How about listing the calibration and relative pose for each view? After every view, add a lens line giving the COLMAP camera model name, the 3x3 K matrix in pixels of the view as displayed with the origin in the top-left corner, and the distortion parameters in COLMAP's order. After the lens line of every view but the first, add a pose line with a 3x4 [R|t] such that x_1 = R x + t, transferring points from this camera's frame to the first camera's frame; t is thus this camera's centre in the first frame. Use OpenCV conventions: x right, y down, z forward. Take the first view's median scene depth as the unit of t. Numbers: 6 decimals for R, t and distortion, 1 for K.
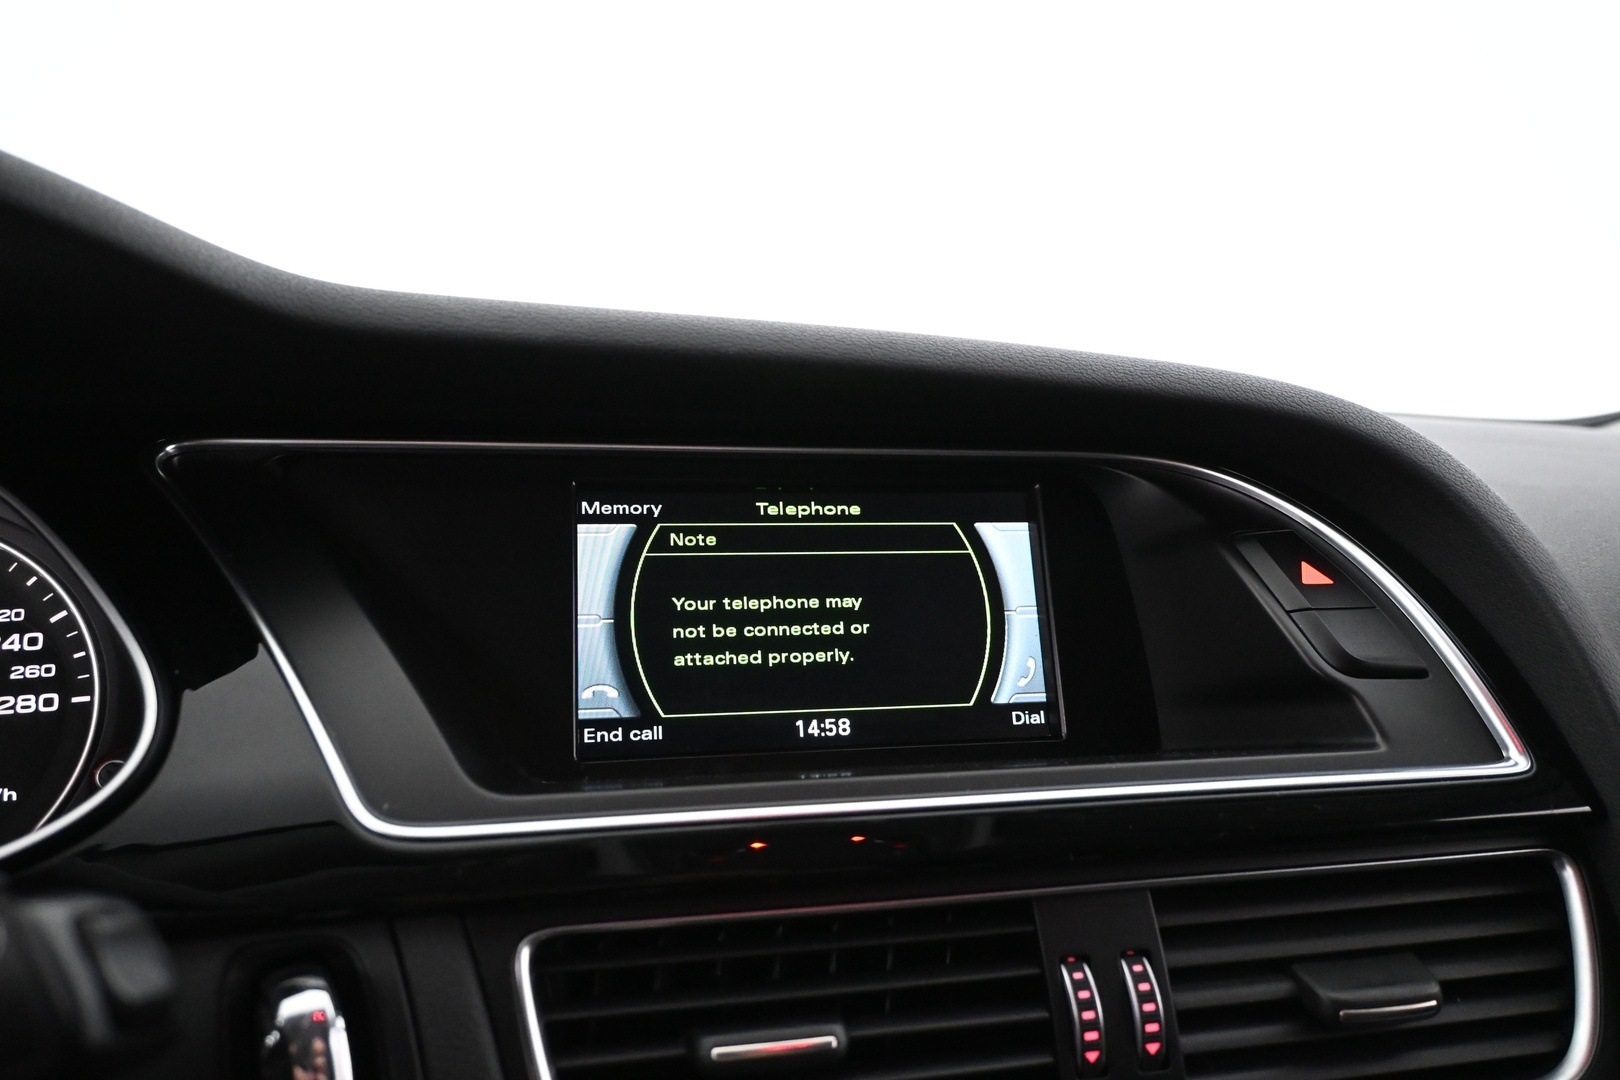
lens RADIAL K [[1166.3, 0, 810.1], [0, 1166.3, 539.0], [0, 0, 1]] dist [-0.004889, -0.003661]
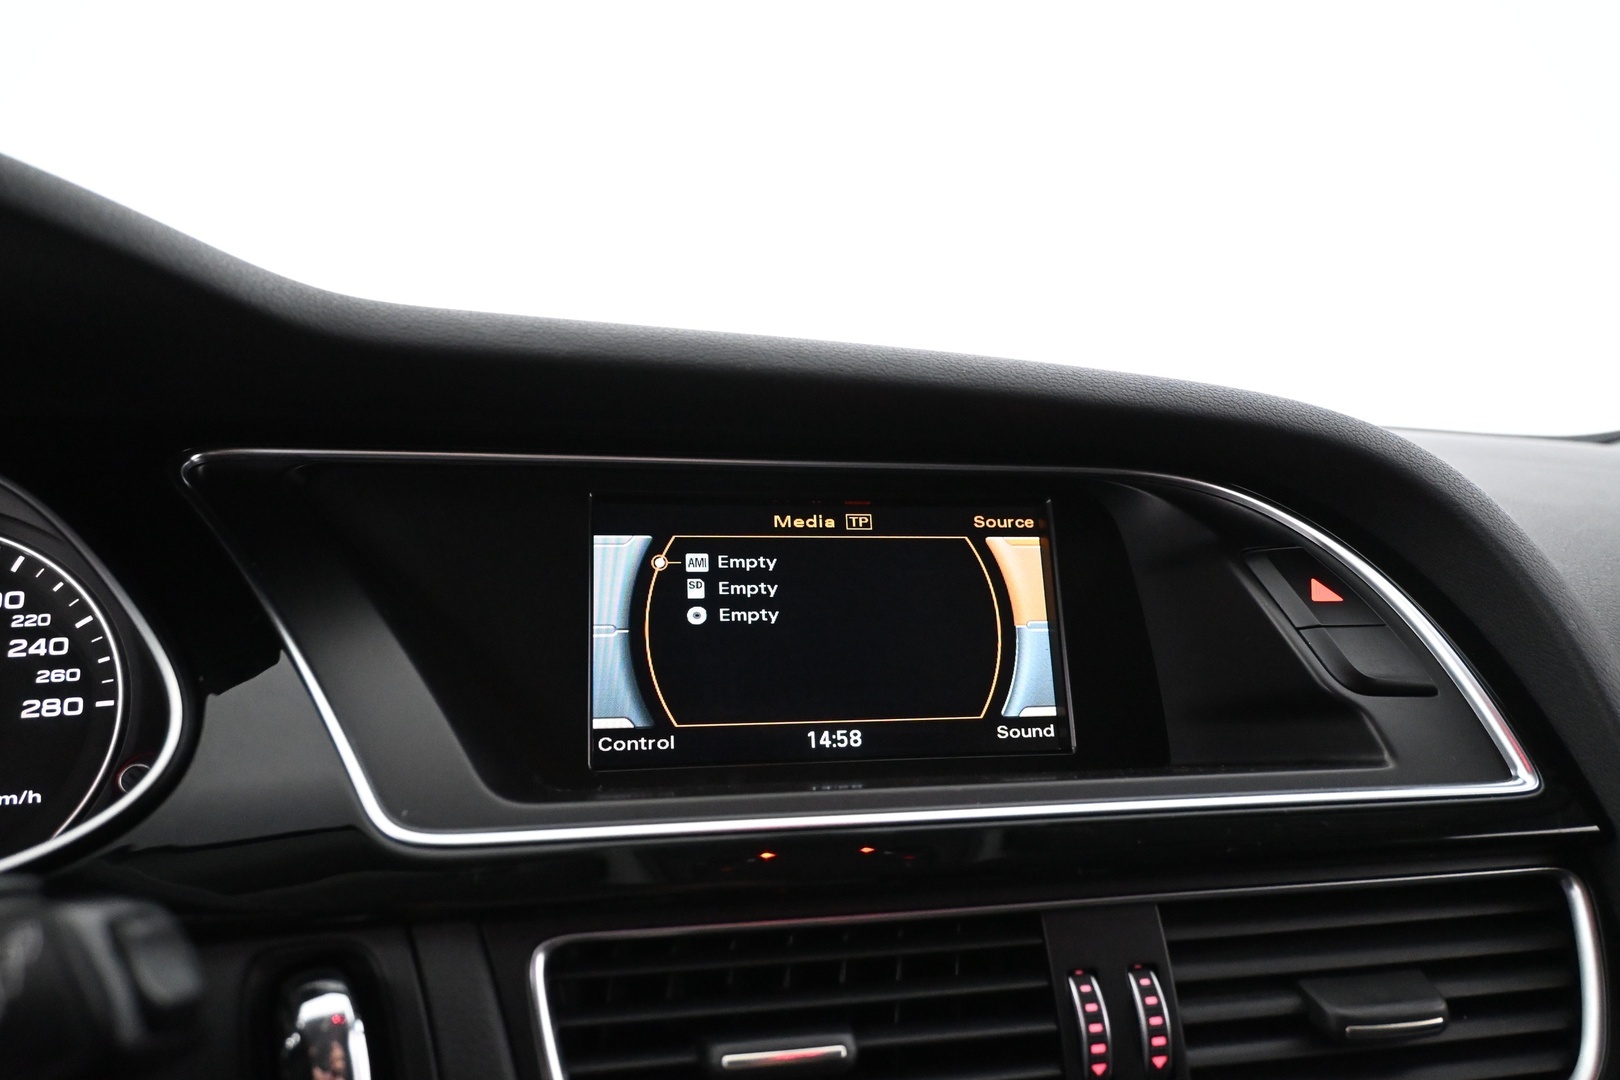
lens RADIAL K [[1166.3, 0, 810.4], [0, 1166.3, 538.4], [0, 0, 1]] dist [-0.004889, -0.003661]
pose [[0.999914, 0.008819, -0.009718, -0.001767], [-0.008884, 0.999938, -0.006651, -0.005349], [0.009659, 0.006737, 0.999931, -0.011791]]
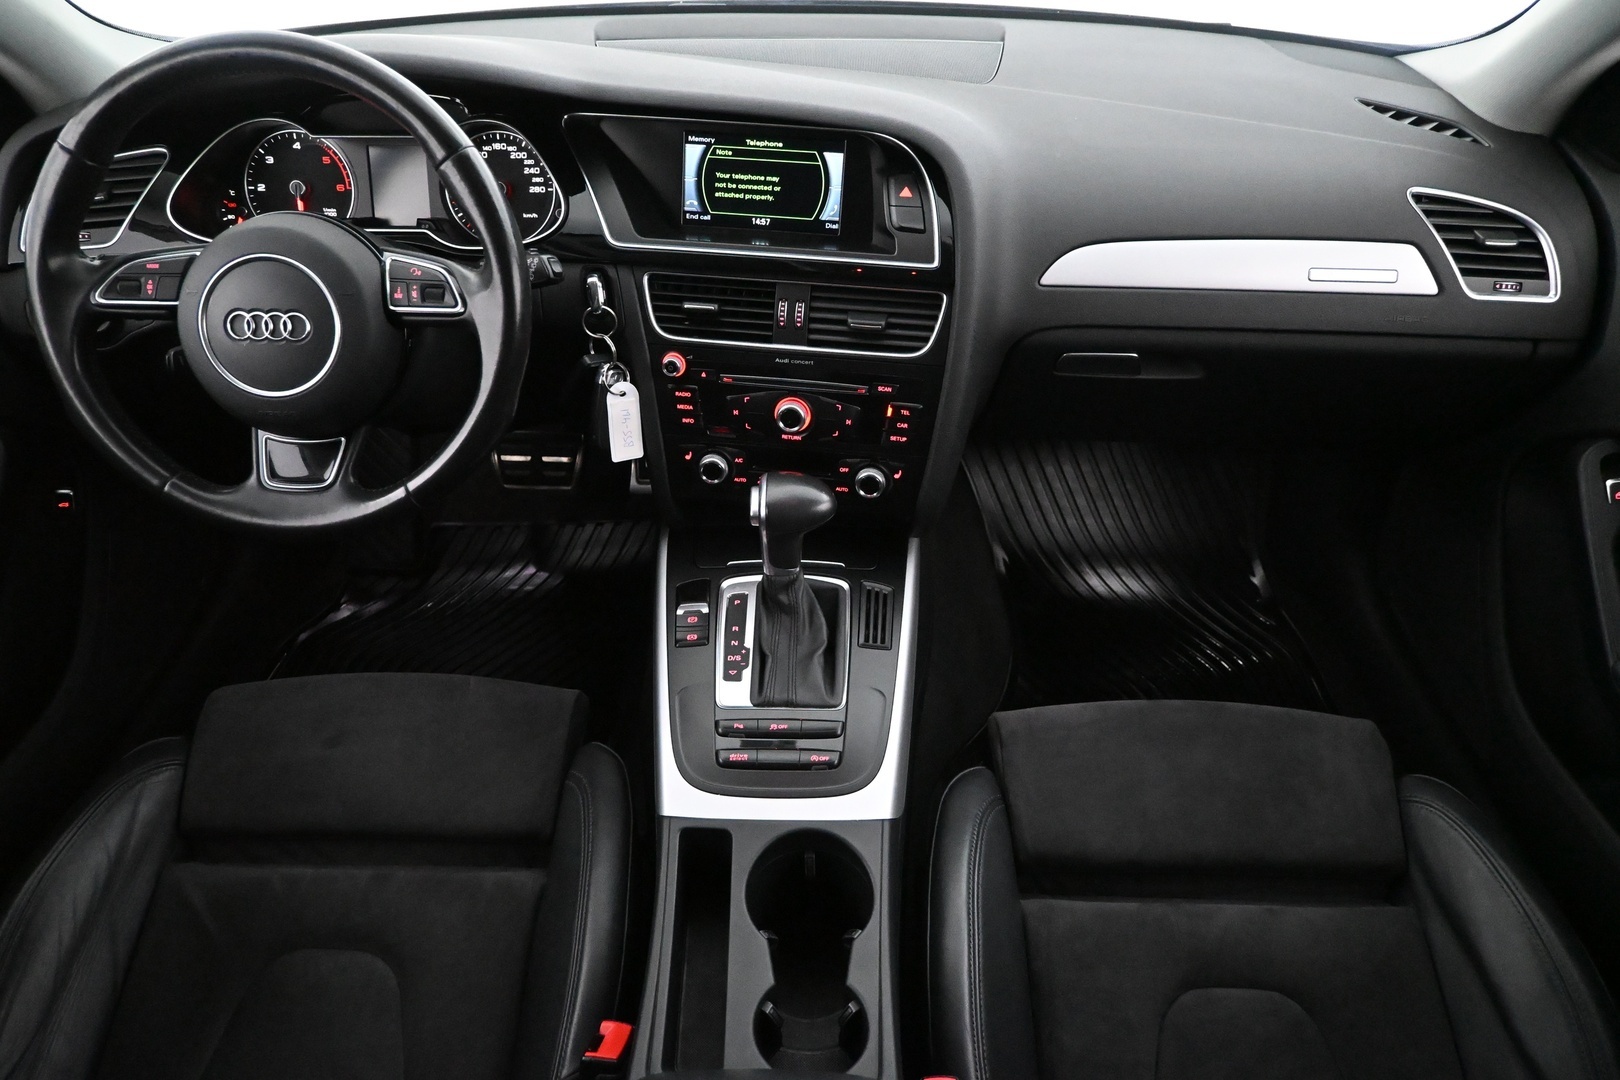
lens RADIAL K [[1098.3, 0, 810.4], [0, 1098.3, 546.5], [0, 0, 1]] dist [-0.007897, -0.002600]
pose [[0.932364, 0.214240, -0.291202, 1.291469], [-0.029994, 0.848556, 0.528255, -0.717342], [0.360275, -0.483792, 0.797588, -1.866191]]
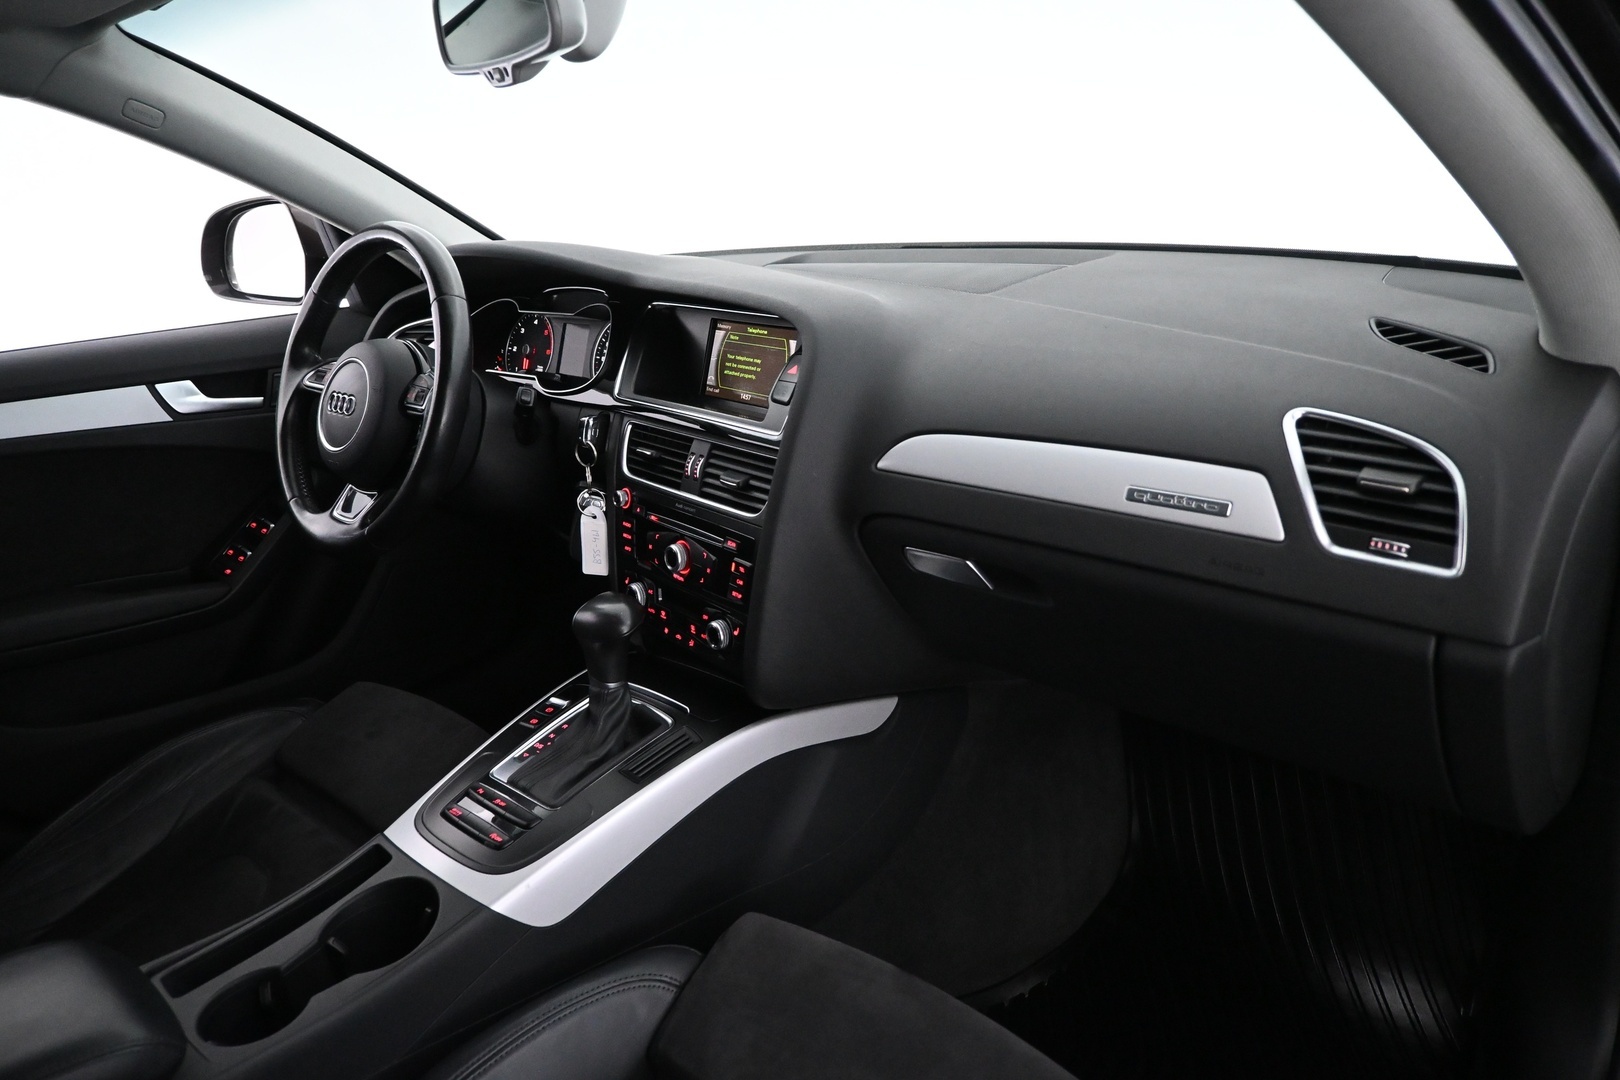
lens RADIAL K [[1098.3, 0, 803.1], [0, 1098.3, 545.2], [0, 0, 1]] dist [-0.007897, -0.002600]
pose [[0.456233, 0.262117, -0.850380, 3.286168], [0.003567, 0.955087, 0.296305, -0.420698], [0.889853, -0.138218, 0.434807, -0.349030]]
